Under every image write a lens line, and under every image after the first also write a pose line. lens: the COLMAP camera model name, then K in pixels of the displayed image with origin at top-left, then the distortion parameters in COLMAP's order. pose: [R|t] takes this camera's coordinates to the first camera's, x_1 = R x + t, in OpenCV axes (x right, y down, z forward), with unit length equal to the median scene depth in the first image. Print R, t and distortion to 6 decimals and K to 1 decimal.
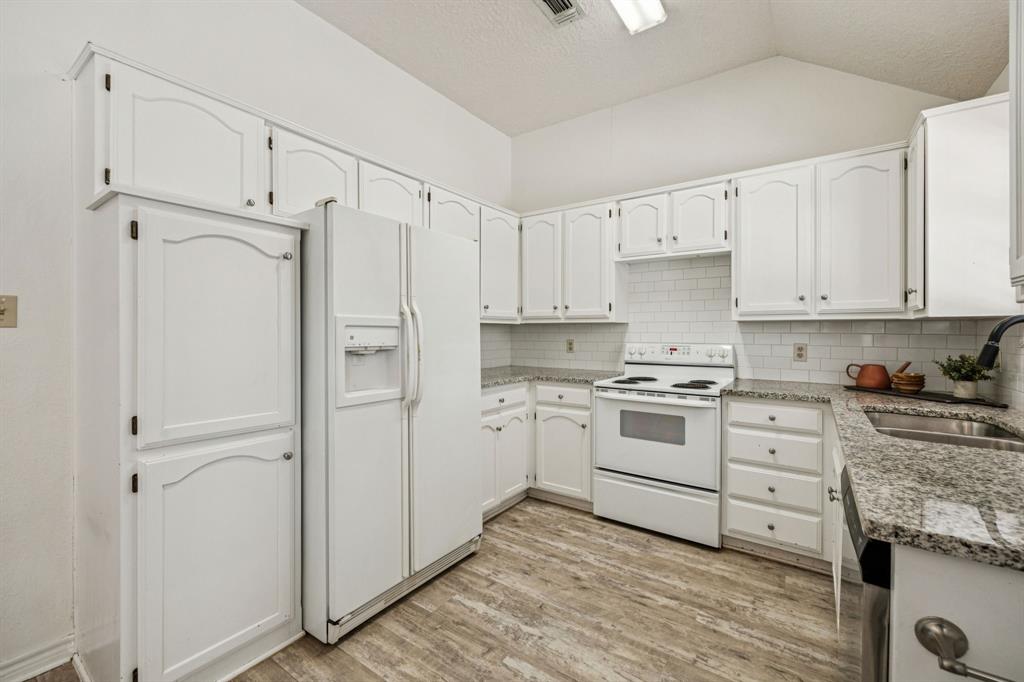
lens RADIAL K [[425.3, 0, 509.2], [0, 425.3, 342.5], [0, 0, 1]] dist [0.000192, -0.000290]
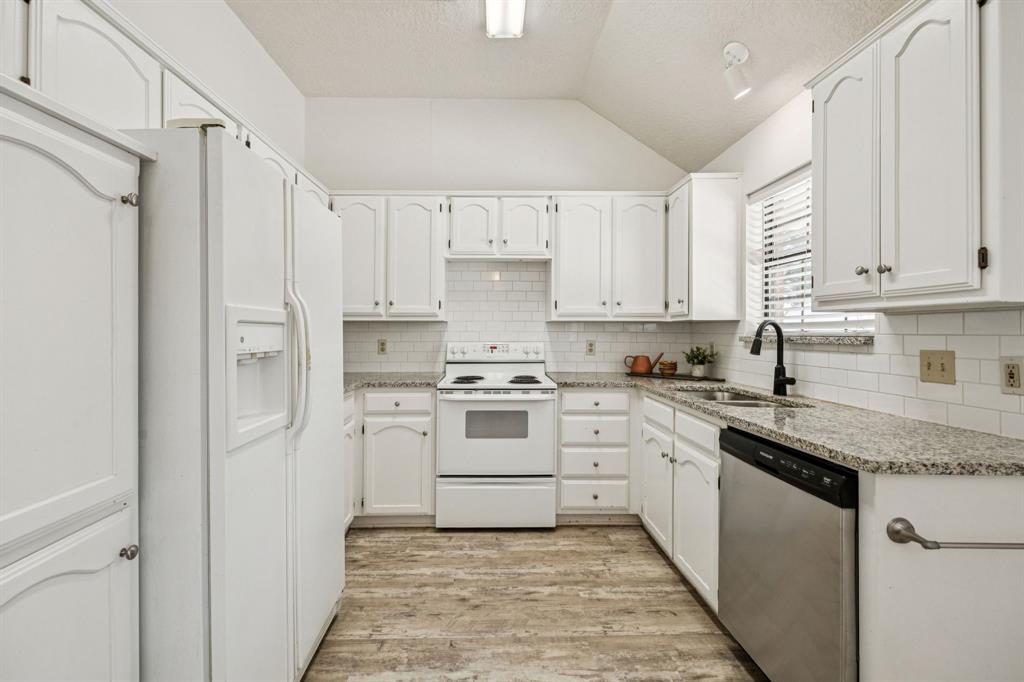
lens RADIAL K [[444.2, 0, 510.4], [0, 444.2, 331.1], [0, 0, 1]] dist [0.015609, 0.000153]
pose [[0.803040, -0.000413, 0.595925, -0.296447], [0.014551, 0.999715, -0.018916, -0.003936], [-0.595748, 0.023862, 0.802817, 0.135285]]
